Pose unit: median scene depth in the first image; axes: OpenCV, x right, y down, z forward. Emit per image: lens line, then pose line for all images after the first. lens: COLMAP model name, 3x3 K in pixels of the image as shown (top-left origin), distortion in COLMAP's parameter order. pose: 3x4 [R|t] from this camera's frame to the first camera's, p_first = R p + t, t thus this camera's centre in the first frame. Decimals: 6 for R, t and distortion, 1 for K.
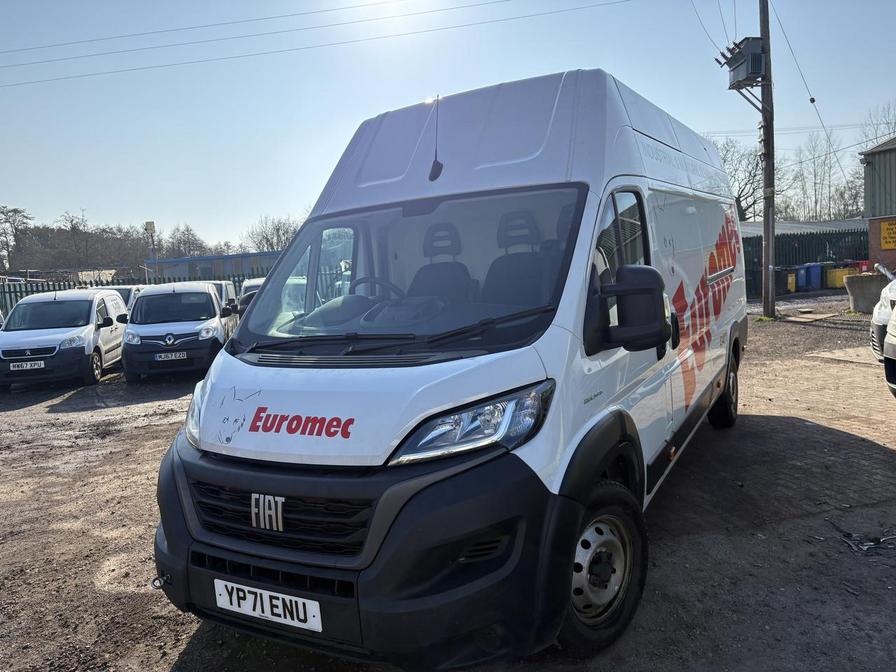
lens RADIAL K [[668.7, 0, 441.5], [0, 668.7, 331.1], [0, 0, 1]] dist [0.035286, -0.031508]
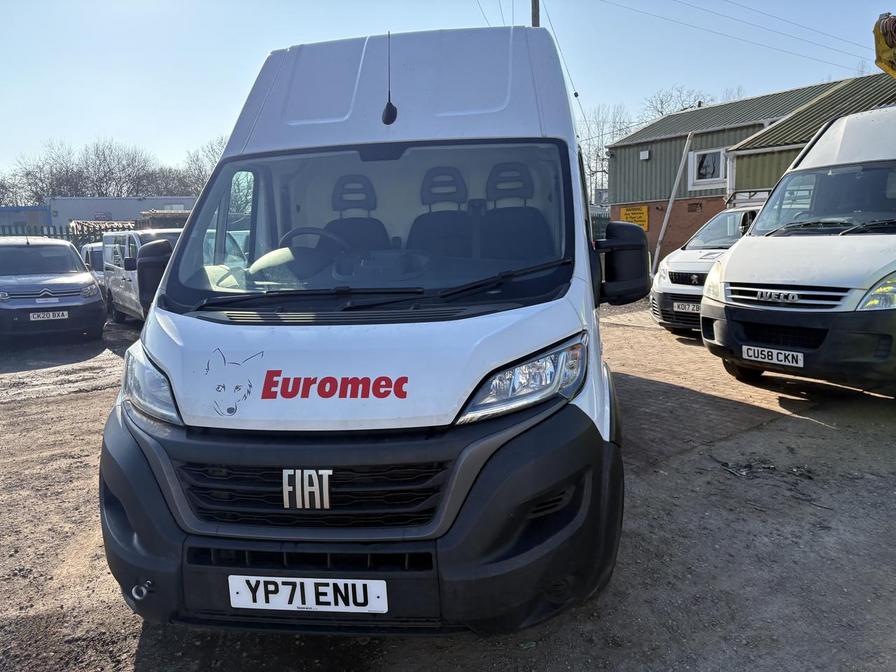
lens RADIAL K [[668.7, 0, 445.3], [0, 668.7, 335.3], [0, 0, 1]] dist [0.035286, -0.031508]
pose [[0.930803, -0.018164, 0.365069, -0.393613], [0.001264, 0.998918, 0.046479, 0.031439], [-0.365518, -0.042802, 0.929820, 0.137946]]
